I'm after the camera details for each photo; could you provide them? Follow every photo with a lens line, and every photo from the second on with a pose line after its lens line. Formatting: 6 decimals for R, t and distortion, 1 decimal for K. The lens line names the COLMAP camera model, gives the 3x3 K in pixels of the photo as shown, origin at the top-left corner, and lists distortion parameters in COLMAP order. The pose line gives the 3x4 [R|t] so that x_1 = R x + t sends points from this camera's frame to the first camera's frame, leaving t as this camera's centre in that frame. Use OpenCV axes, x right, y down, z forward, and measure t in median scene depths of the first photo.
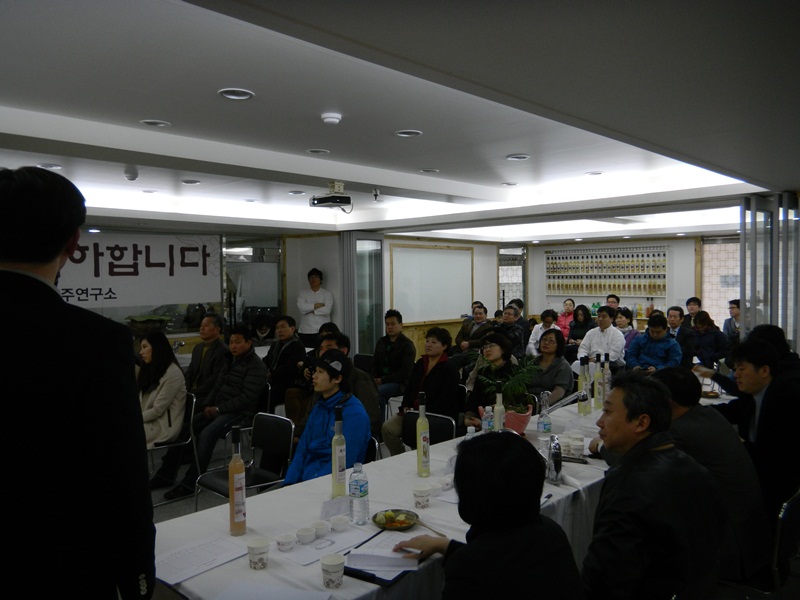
lens RADIAL K [[637.5, 0, 401.9], [0, 637.5, 302.7], [0, 0, 1]] dist [-0.007018, 0.002781]
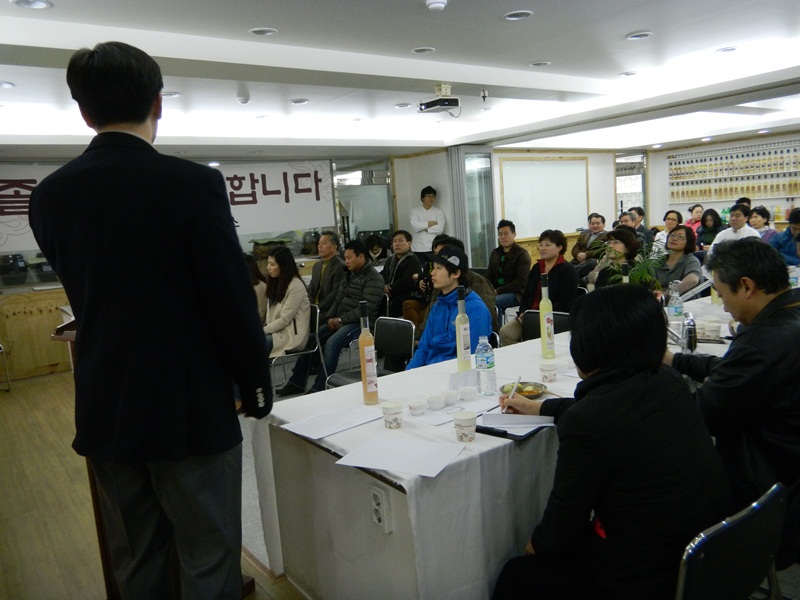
lens RADIAL K [[637.5, 0, 401.4], [0, 637.5, 303.2], [0, 0, 1]] dist [-0.007018, 0.002781]
pose [[0.984049, -0.036423, -0.174130, -0.005662], [0.054780, 0.993295, 0.101805, 0.026925], [0.169254, -0.109720, 0.979446, 0.000251]]
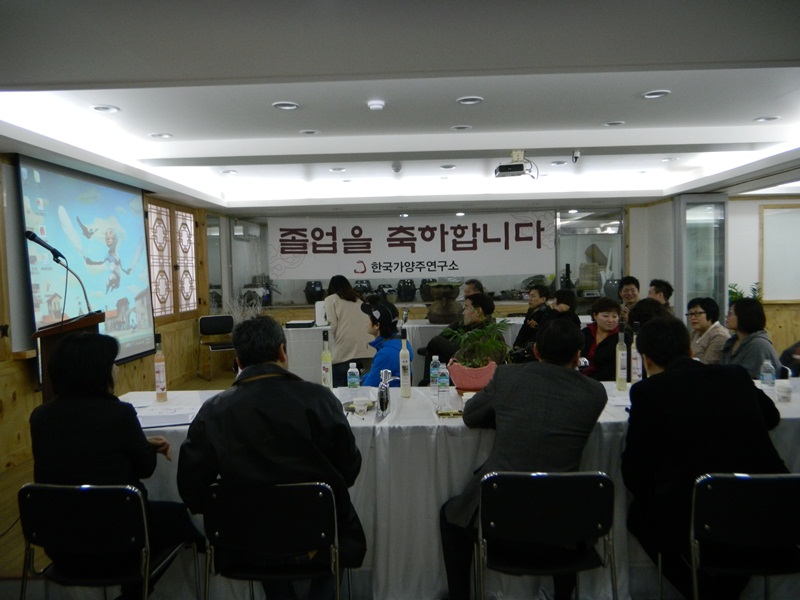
lens RADIAL K [[637.5, 0, 403.7], [0, 637.5, 299.6], [0, 0, 1]] dist [-0.007018, 0.002781]
pose [[0.683965, 0.027391, -0.729001, 0.364761], [-0.009616, 0.999547, 0.028534, 0.017177], [0.729452, -0.012506, 0.683918, 0.102359]]
